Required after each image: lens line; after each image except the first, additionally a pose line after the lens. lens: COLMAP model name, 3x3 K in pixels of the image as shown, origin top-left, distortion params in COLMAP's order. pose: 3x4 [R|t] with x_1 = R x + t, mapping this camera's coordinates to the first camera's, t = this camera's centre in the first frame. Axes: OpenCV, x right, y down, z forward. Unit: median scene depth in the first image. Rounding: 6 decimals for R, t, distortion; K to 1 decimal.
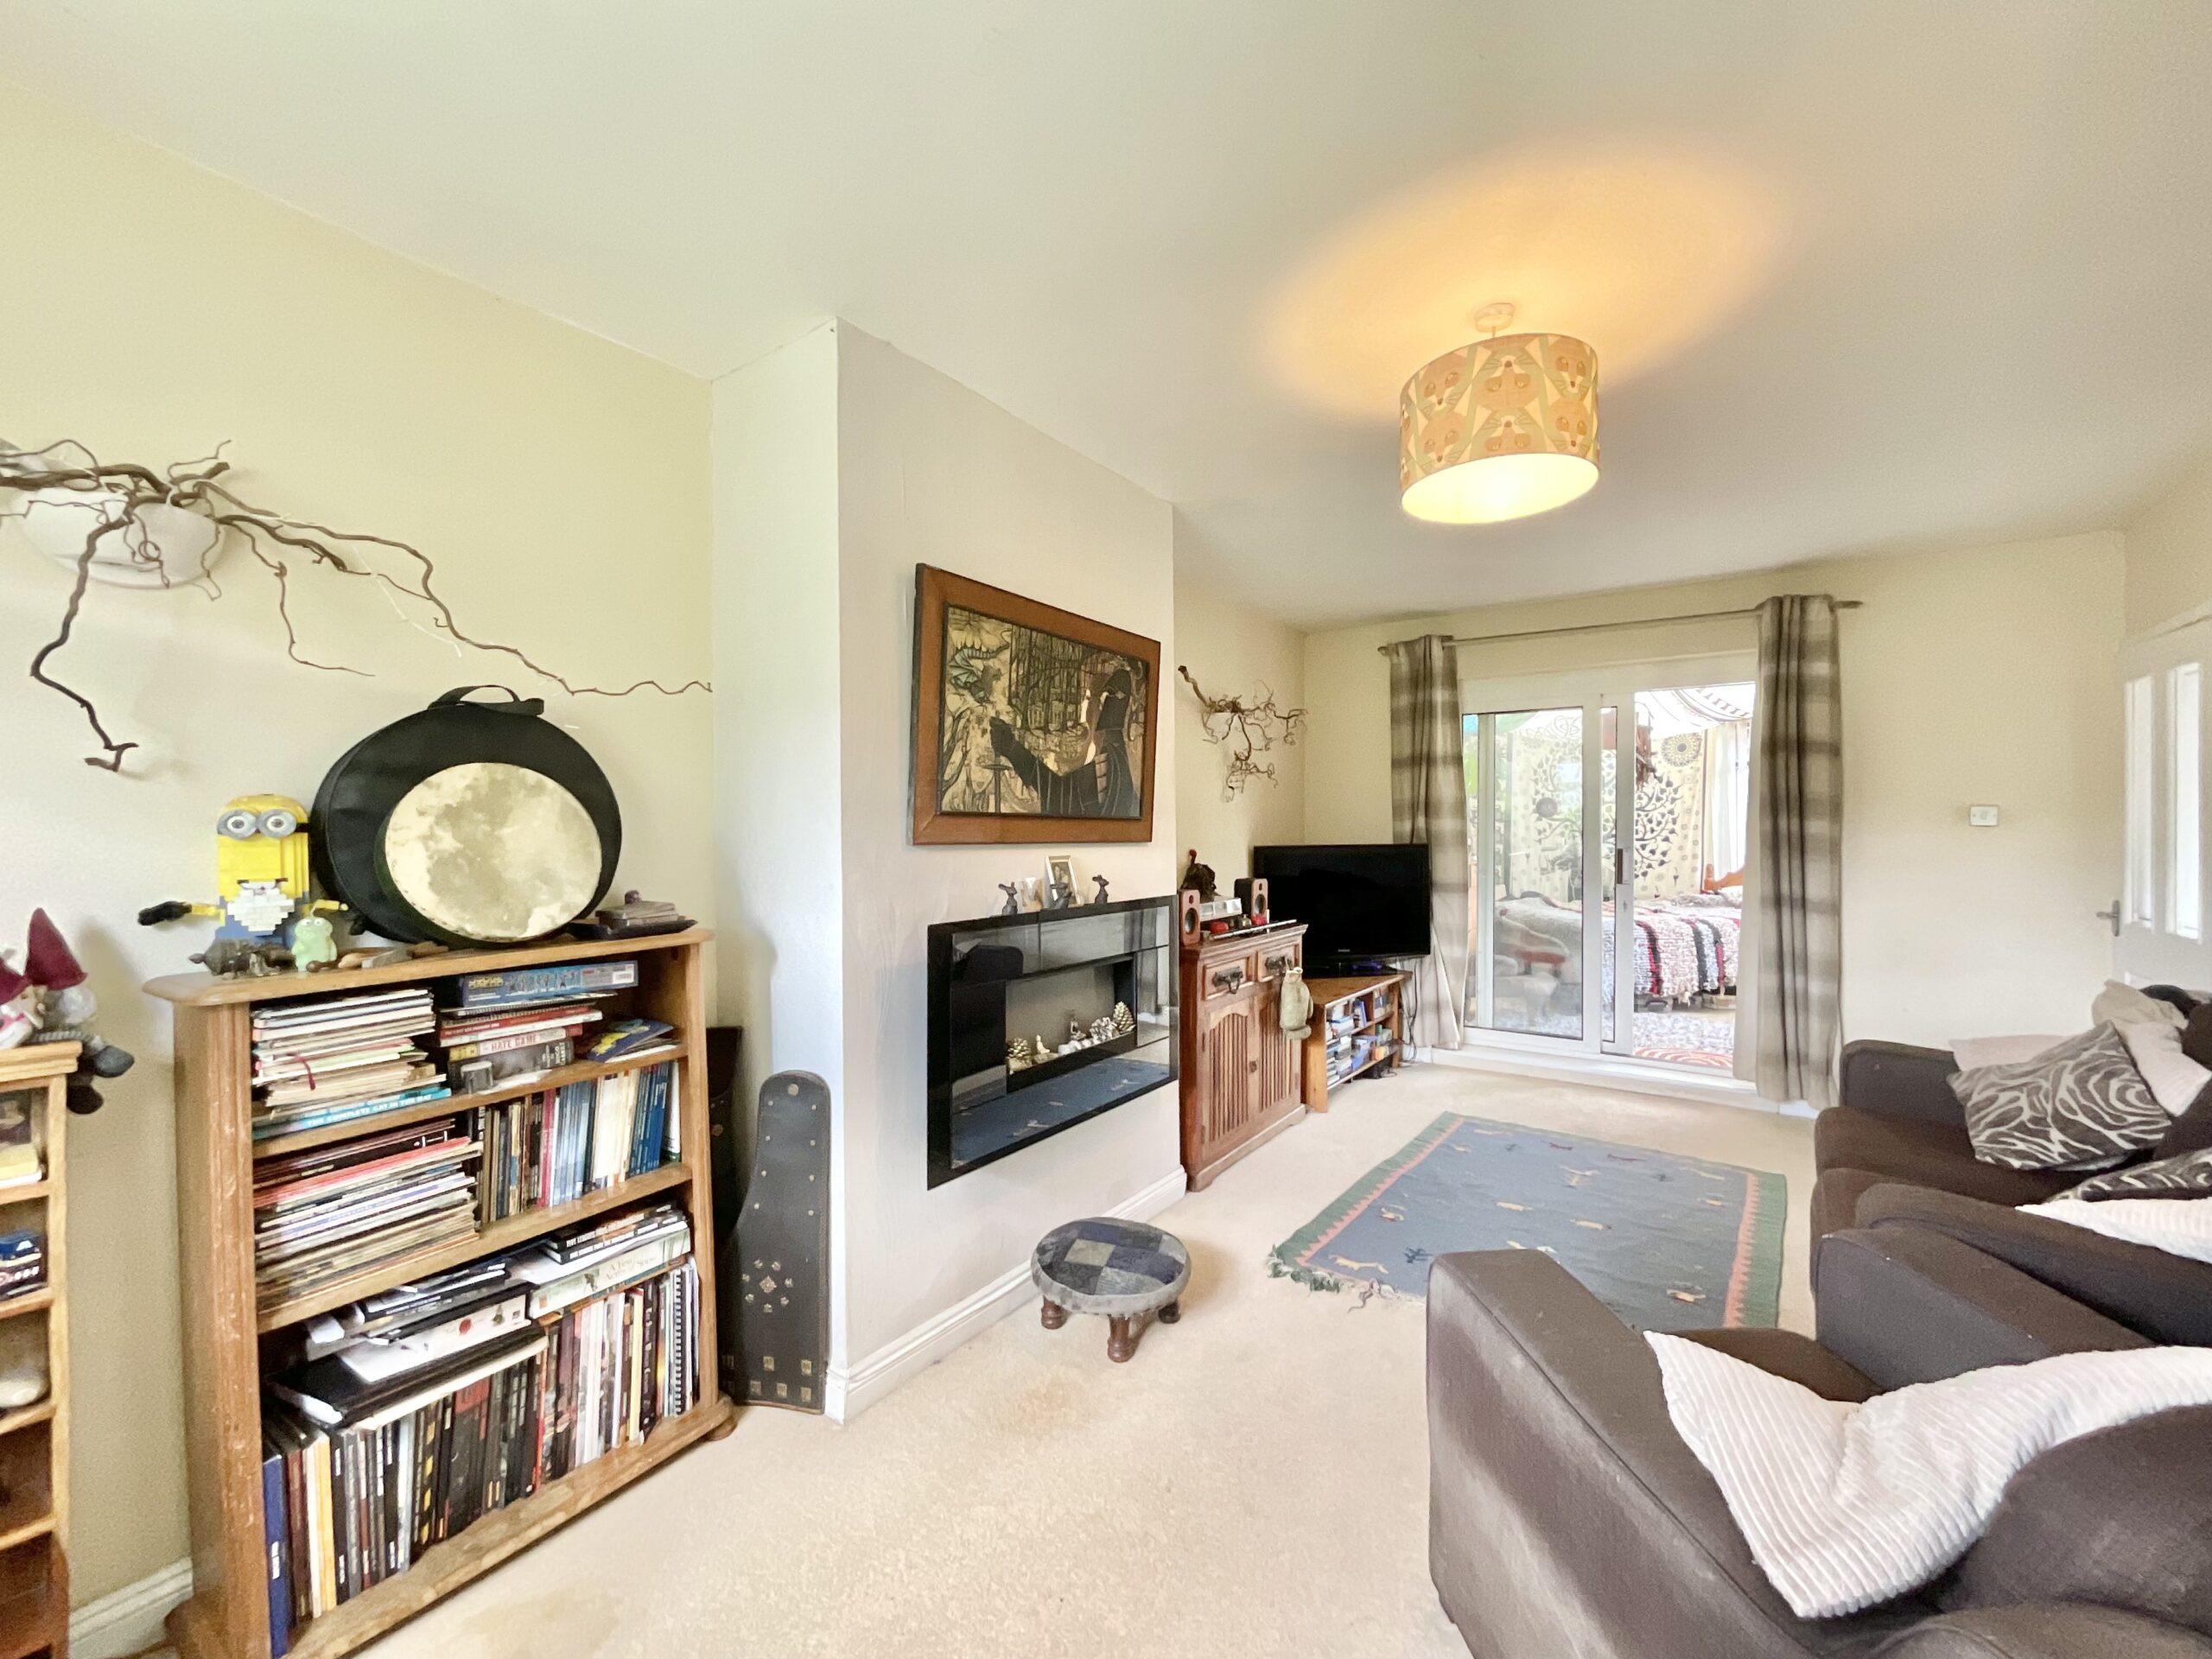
lens RADIAL K [[902.6, 0, 1099.3], [0, 902.6, 829.3], [0, 0, 1]] dist [0.021726, -0.010233]
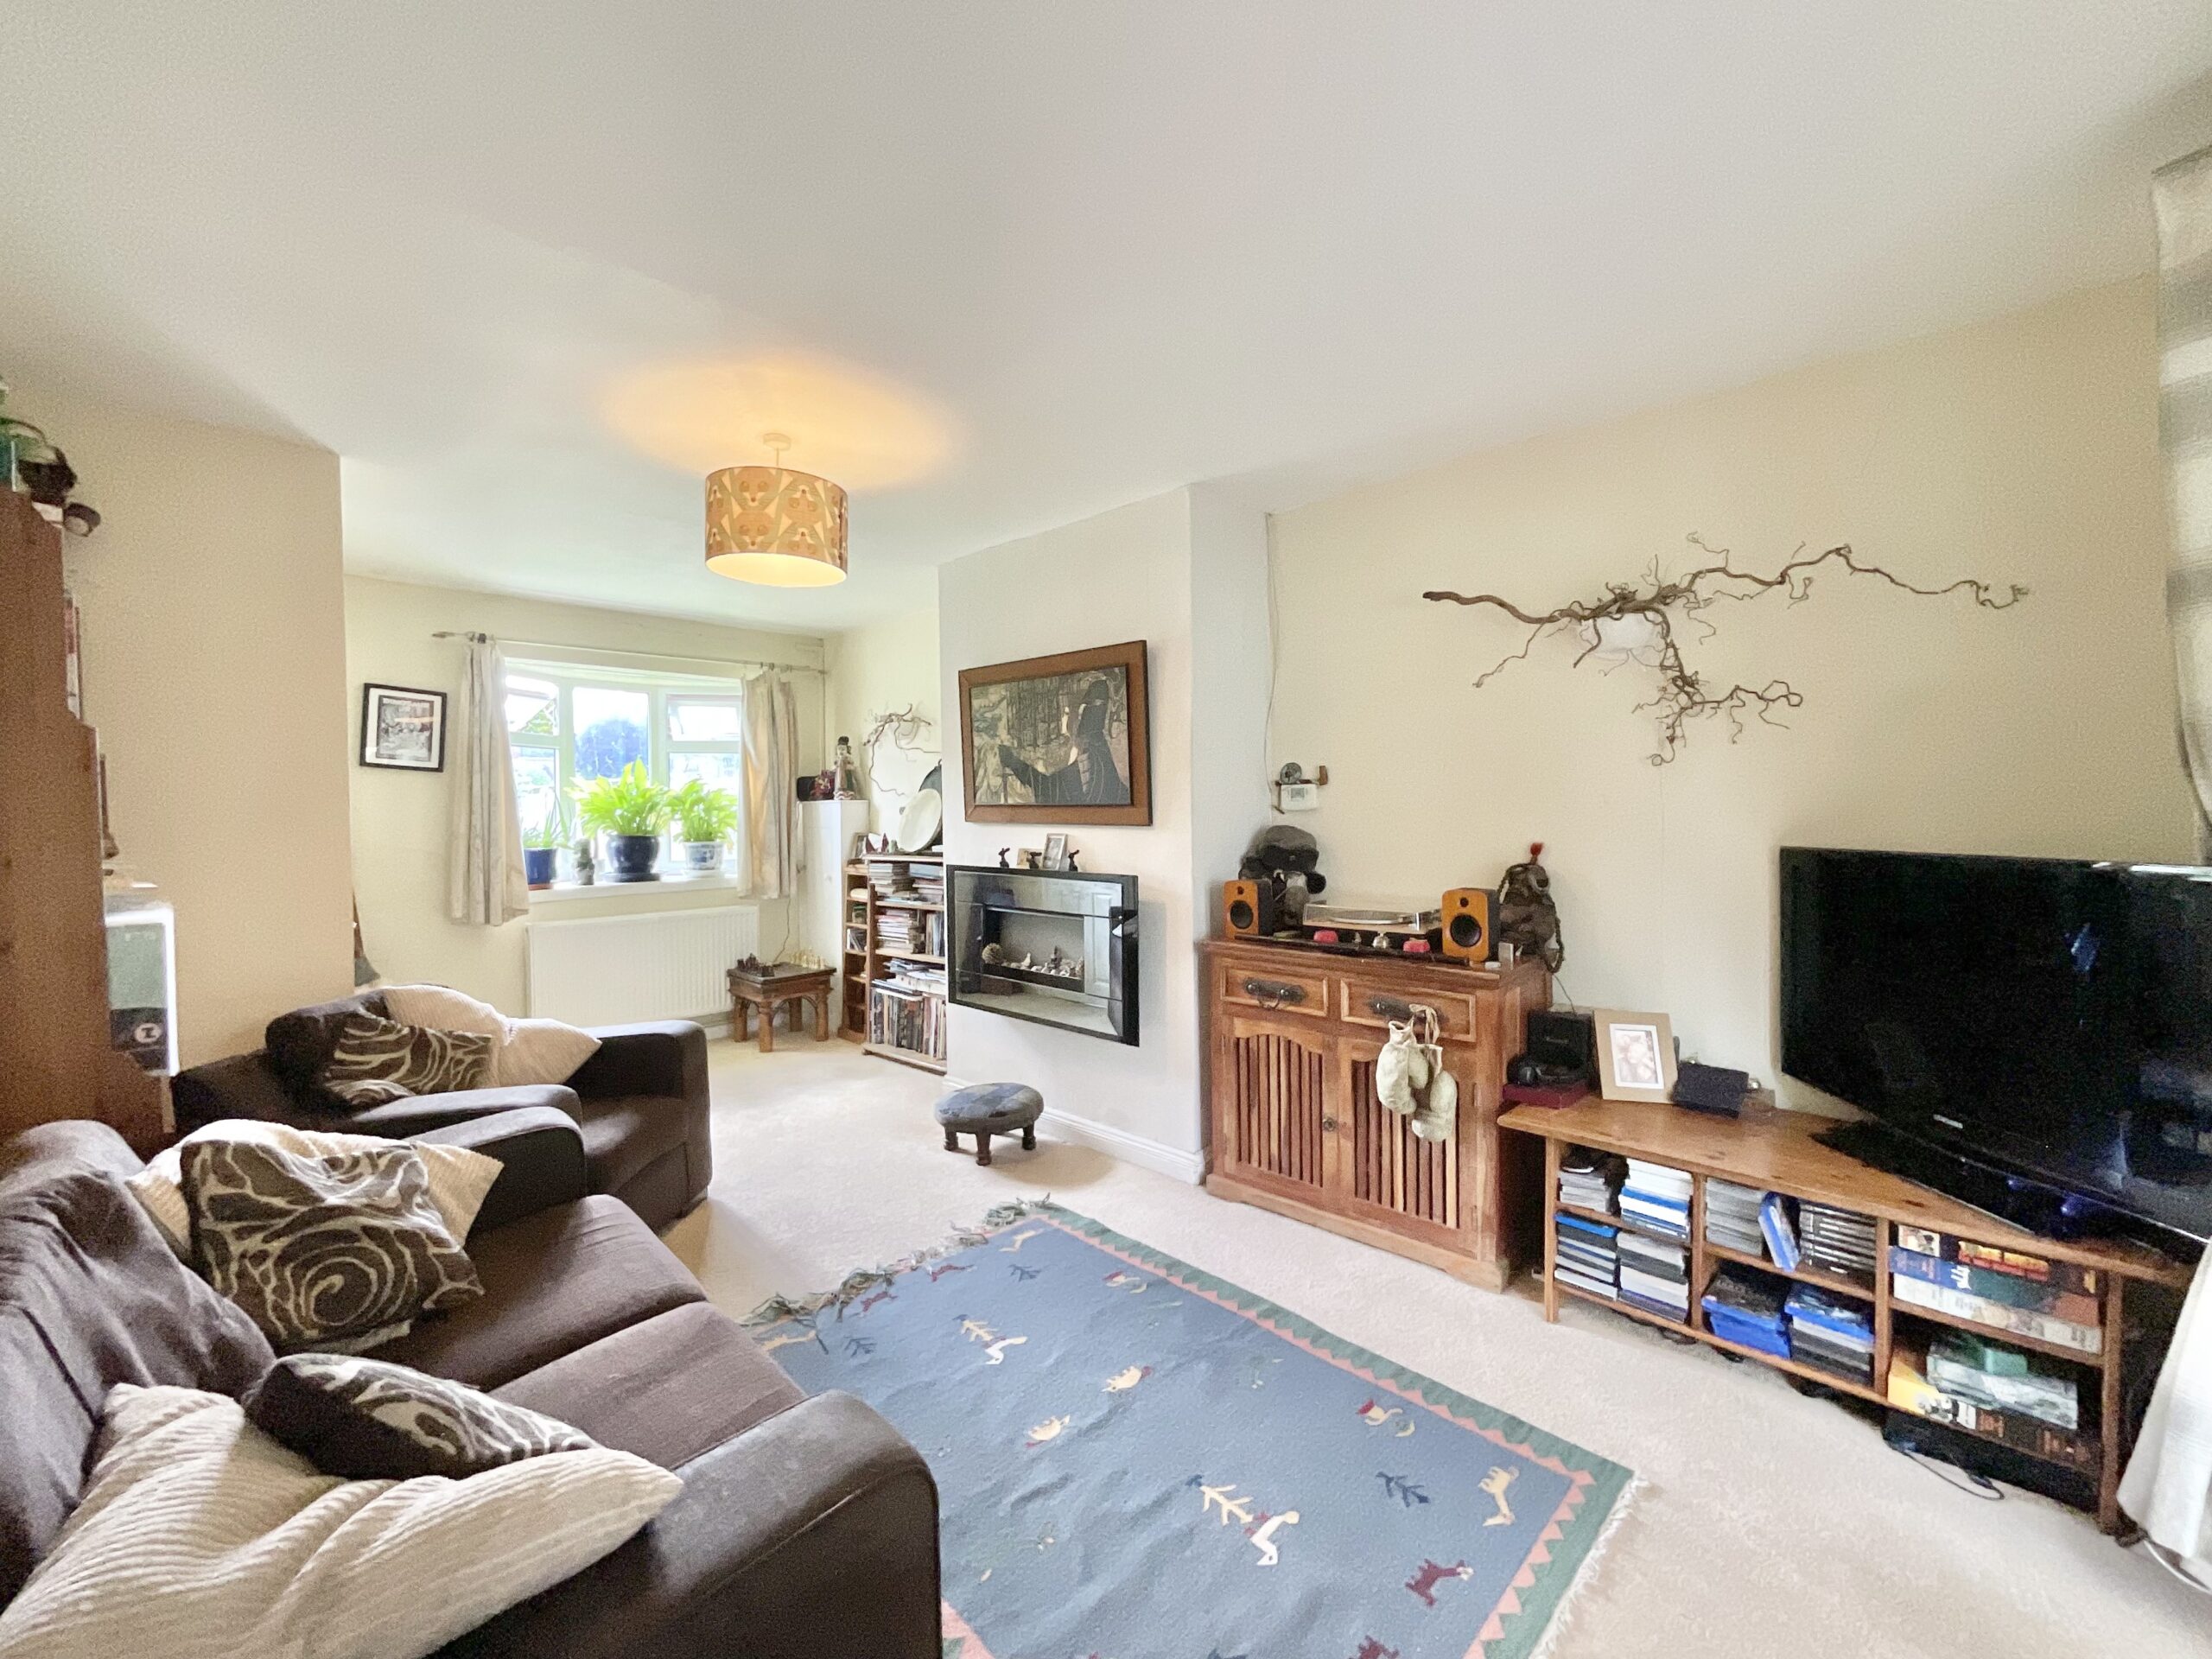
lens RADIAL K [[902.6, 0, 1099.3], [0, 902.6, 829.3], [0, 0, 1]] dist [0.021726, -0.010233]
pose [[-0.146530, 0.025458, -0.988879, 1.319142], [0.005917, 0.999673, 0.024859, -0.010385], [0.989189, -0.002208, -0.146632, 1.276898]]
